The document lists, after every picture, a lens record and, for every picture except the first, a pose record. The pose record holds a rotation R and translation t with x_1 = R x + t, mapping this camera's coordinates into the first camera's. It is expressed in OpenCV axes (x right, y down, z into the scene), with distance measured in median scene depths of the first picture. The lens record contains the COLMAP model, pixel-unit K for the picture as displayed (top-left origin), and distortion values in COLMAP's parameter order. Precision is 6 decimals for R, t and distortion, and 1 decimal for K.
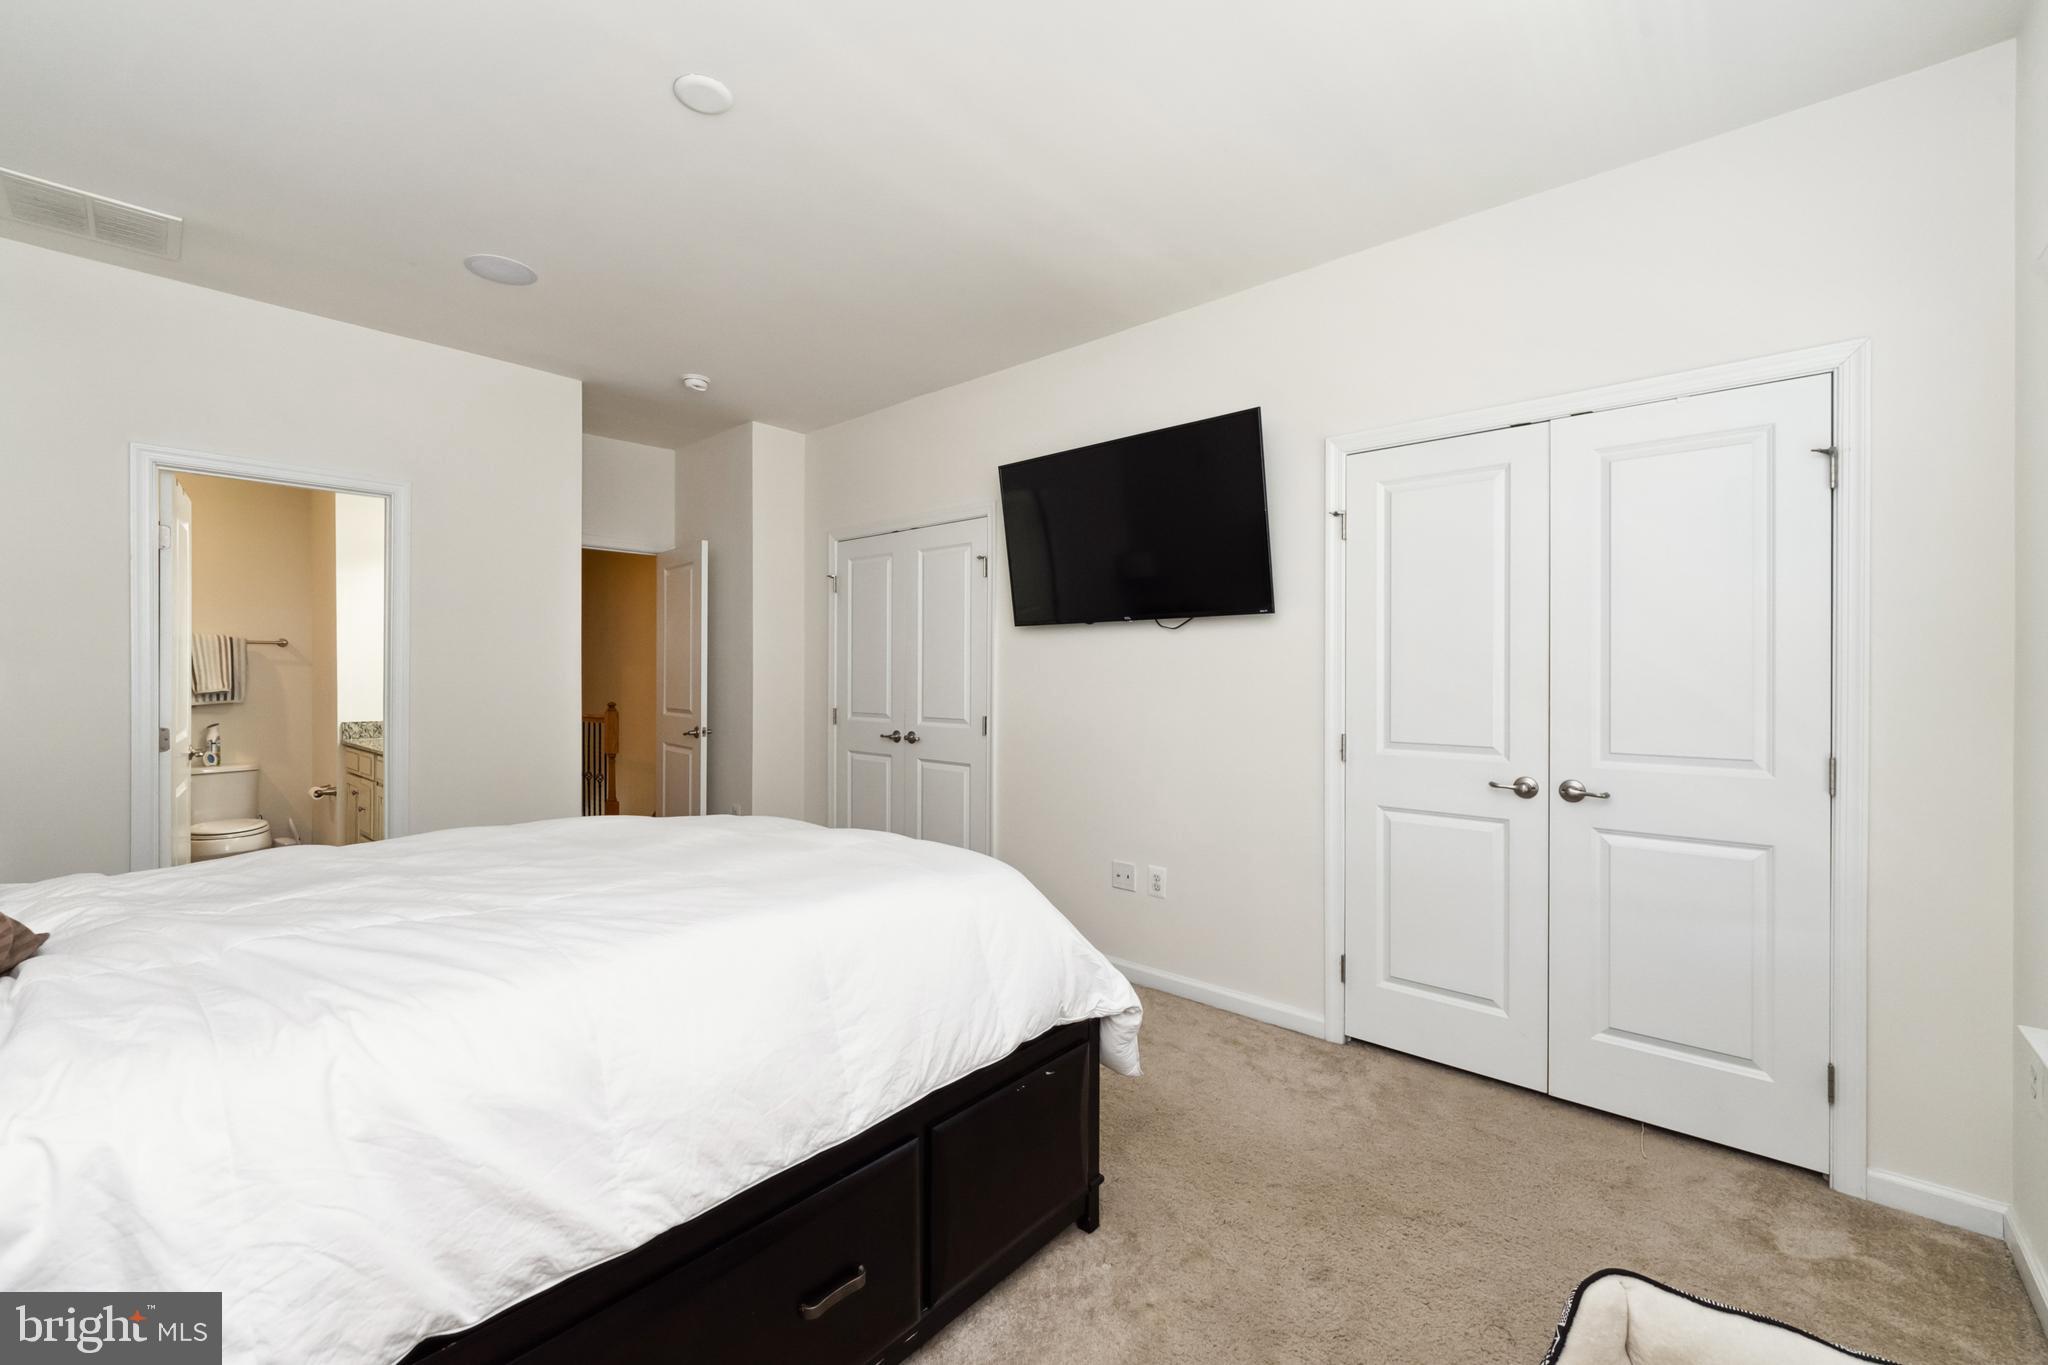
lens RADIAL K [[832.0, 0, 1021.1], [0, 832.0, 680.1], [0, 0, 1]] dist [-0.001856, -0.000607]
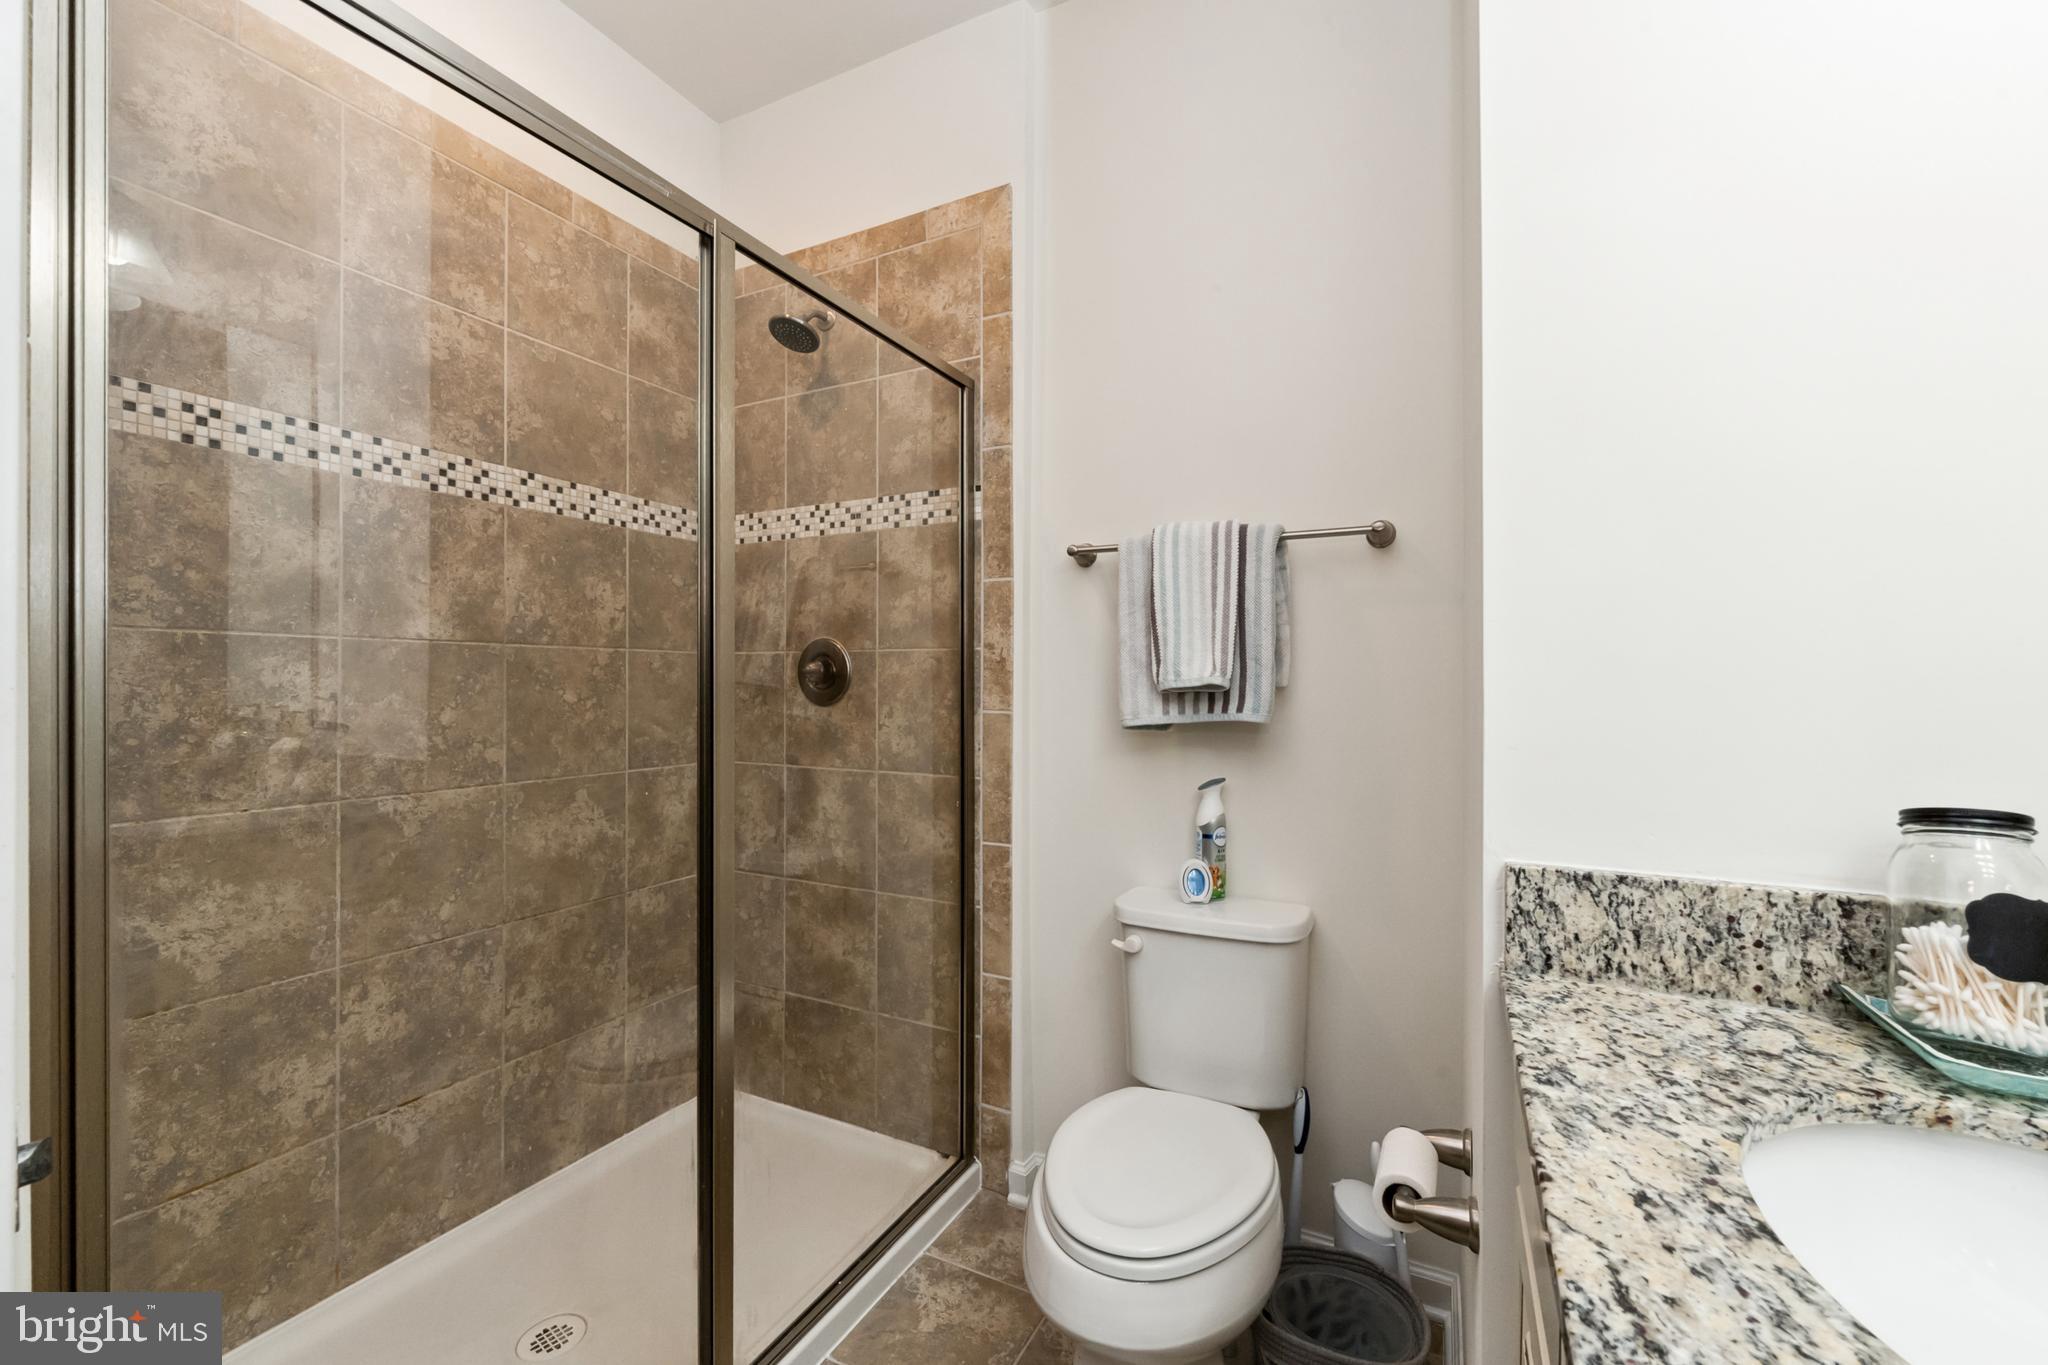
lens RADIAL K [[832.0, 0, 1021.1], [0, 832.0, 680.1], [0, 0, 1]] dist [-0.001856, -0.000607]
pose [[0.258566, -0.002357, -0.965991, -0.659927], [0.001191, 0.999997, -0.002121, 0.011795], [0.965993, -0.000602, 0.258568, 0.837005]]
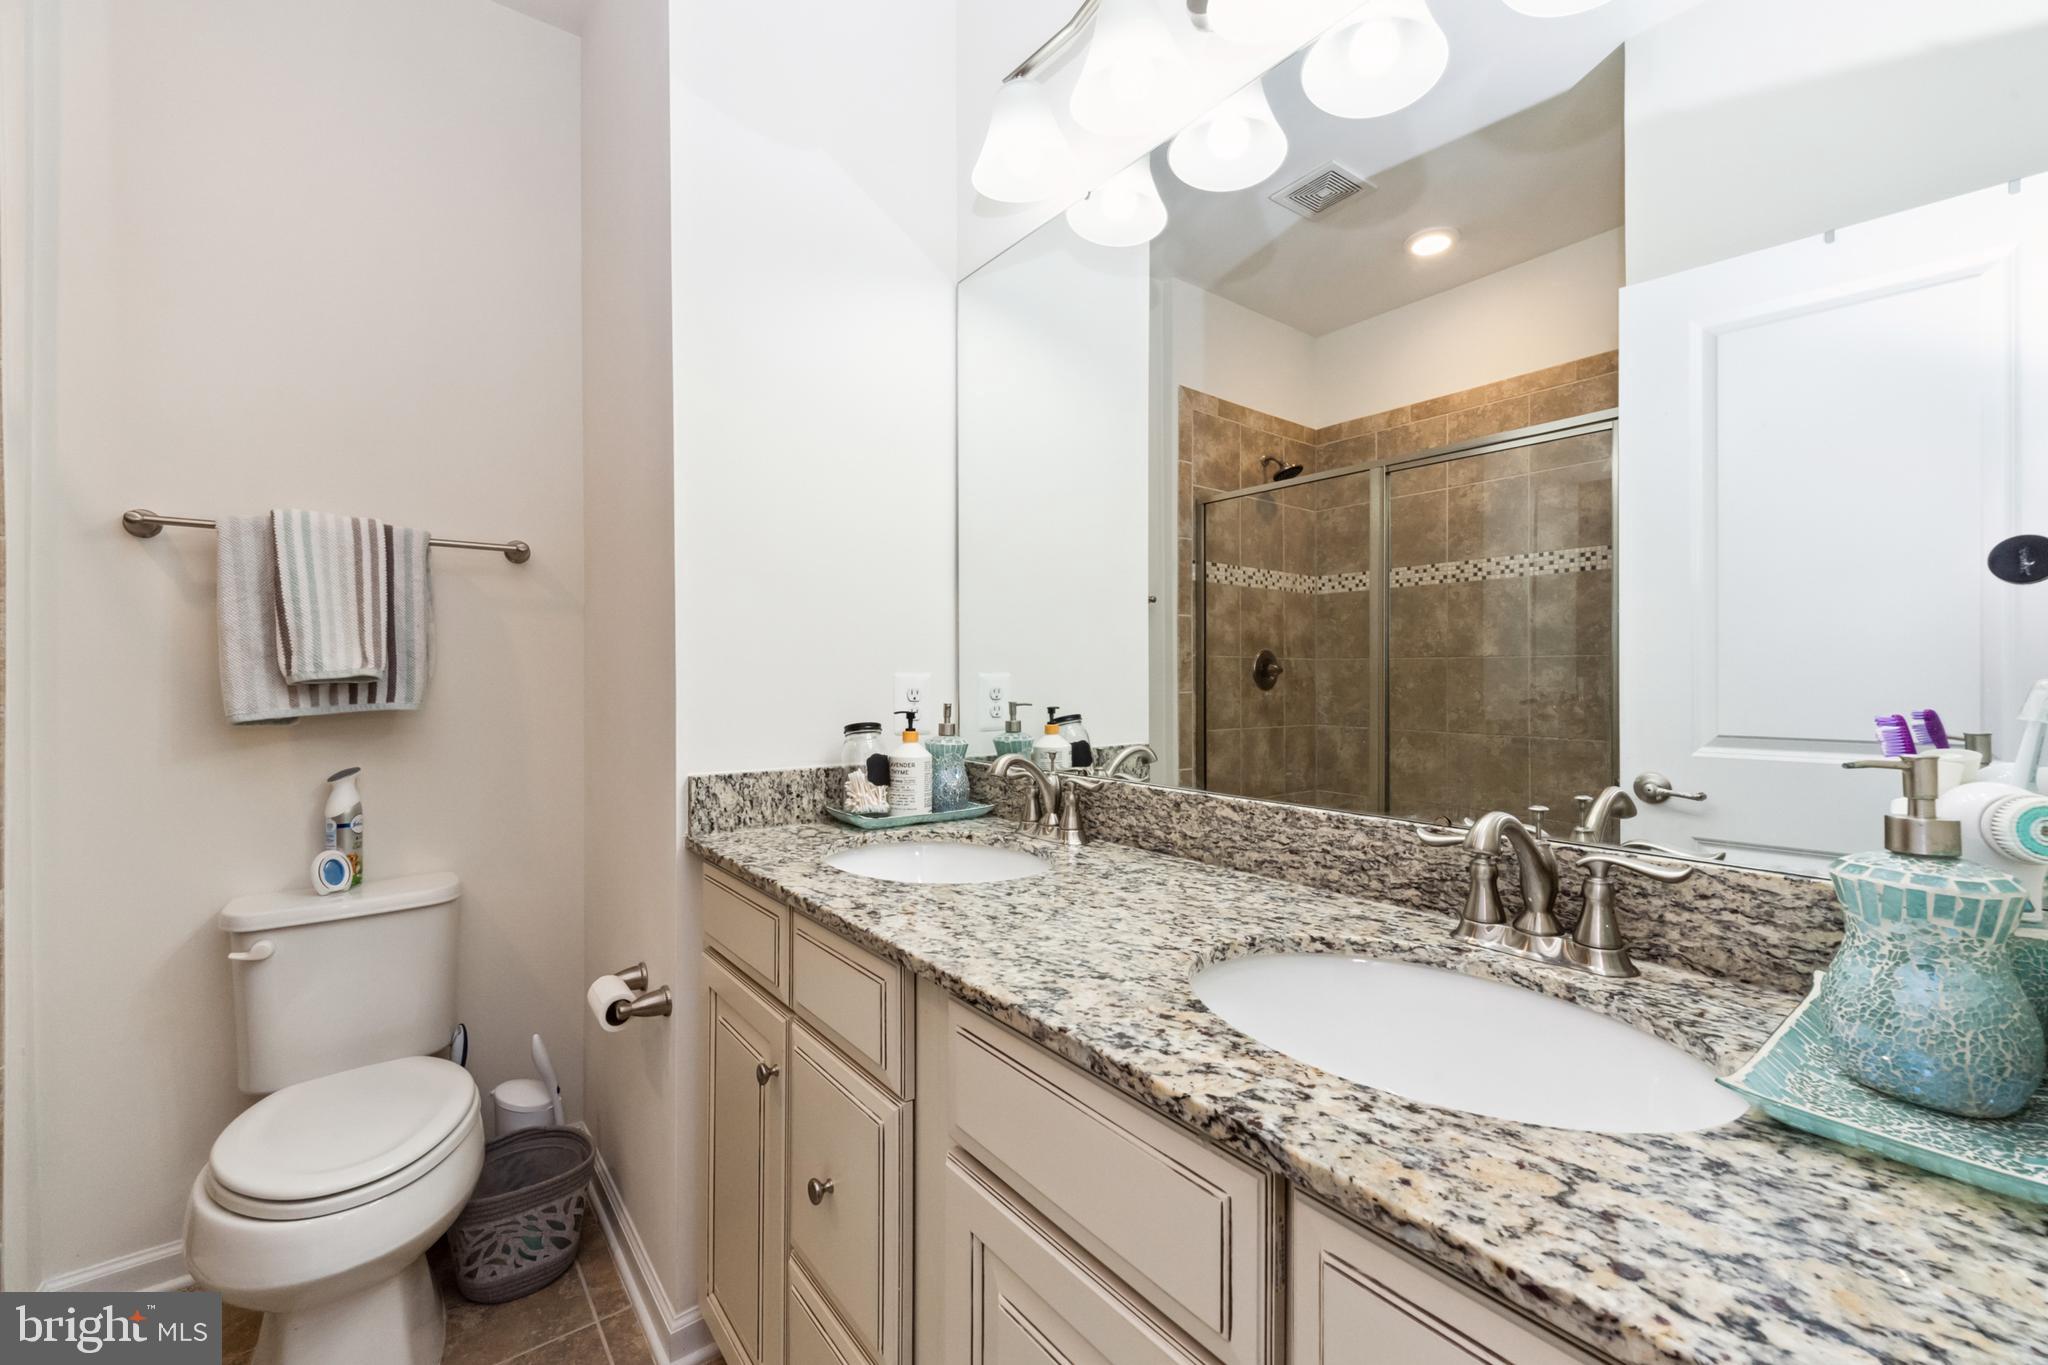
lens RADIAL K [[817.7, 0, 1033.2], [0, 817.7, 670.5], [0, 0, 1]] dist [-0.000099, -0.000060]
pose [[0.985708, -0.004028, -0.168416, -0.628500], [0.003704, 0.999991, -0.002239, 0.012421], [0.168423, 0.001584, 0.985713, 0.710028]]
